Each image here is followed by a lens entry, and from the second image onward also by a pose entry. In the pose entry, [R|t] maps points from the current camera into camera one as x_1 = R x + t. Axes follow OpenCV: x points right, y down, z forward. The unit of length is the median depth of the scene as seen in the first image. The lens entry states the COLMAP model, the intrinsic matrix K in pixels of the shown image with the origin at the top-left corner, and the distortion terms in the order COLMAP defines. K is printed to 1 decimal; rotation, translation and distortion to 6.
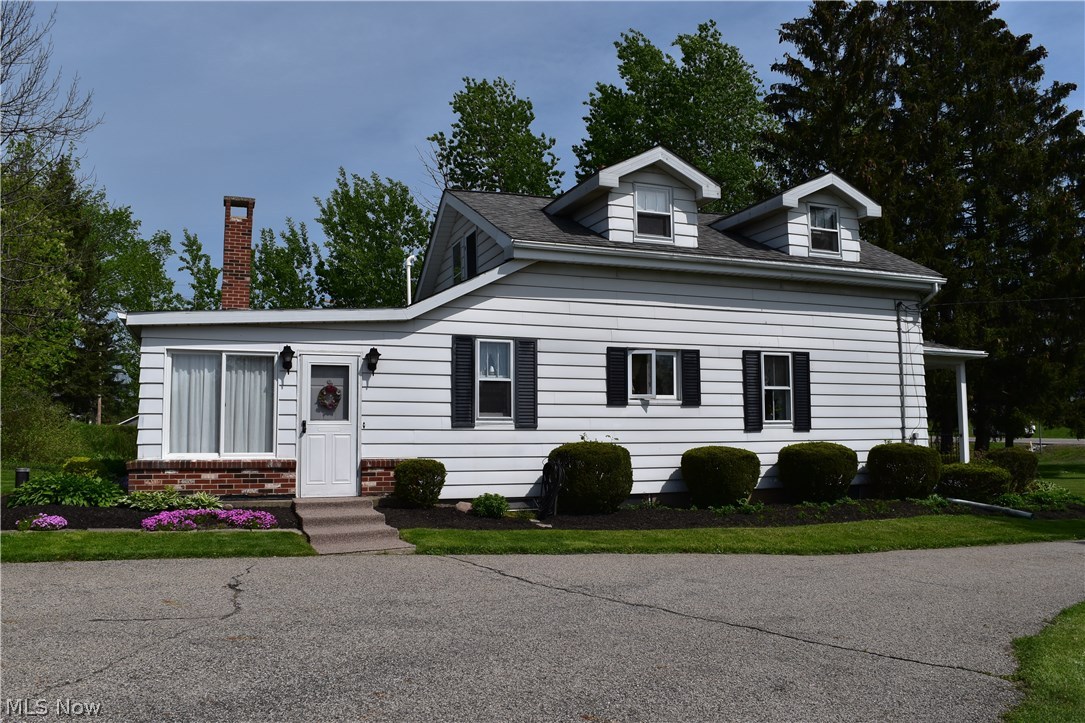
lens RADIAL K [[851.3, 0, 544.7], [0, 851.3, 363.7], [0, 0, 1]] dist [-0.111075, 0.007164]
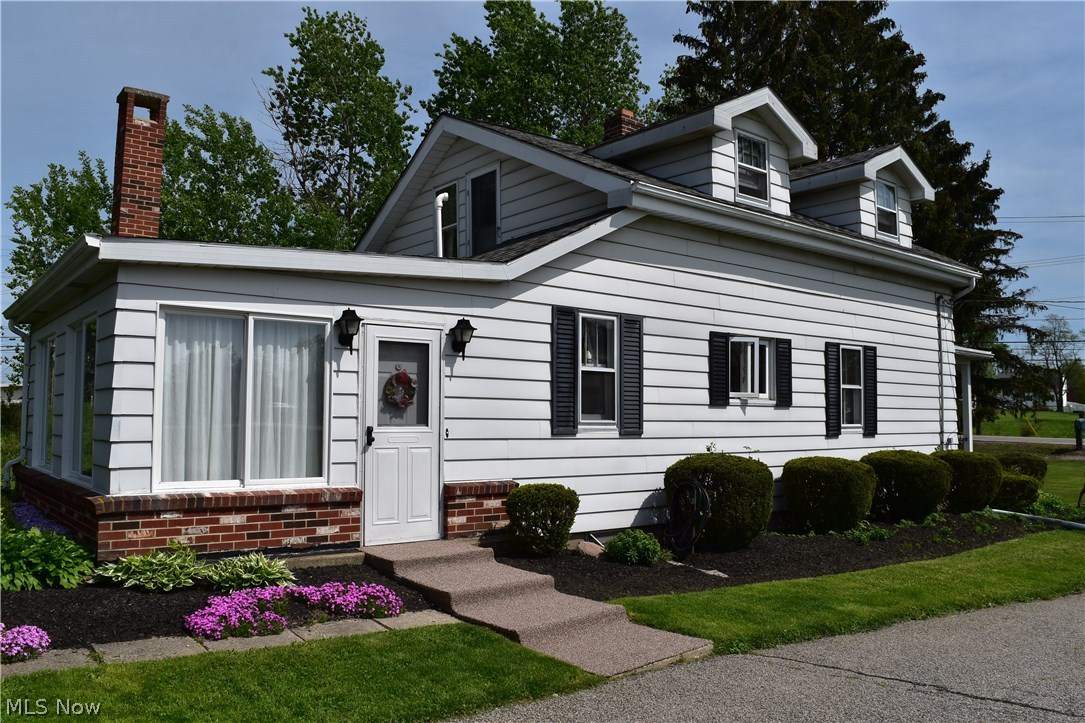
lens RADIAL K [[851.3, 0, 542.8], [0, 851.3, 366.3], [0, 0, 1]] dist [-0.111075, 0.007164]
pose [[0.952046, 0.030935, 0.304386, -0.312788], [-0.038980, 0.999032, 0.020385, 0.002577], [-0.303461, -0.031273, 0.952331, 0.300629]]
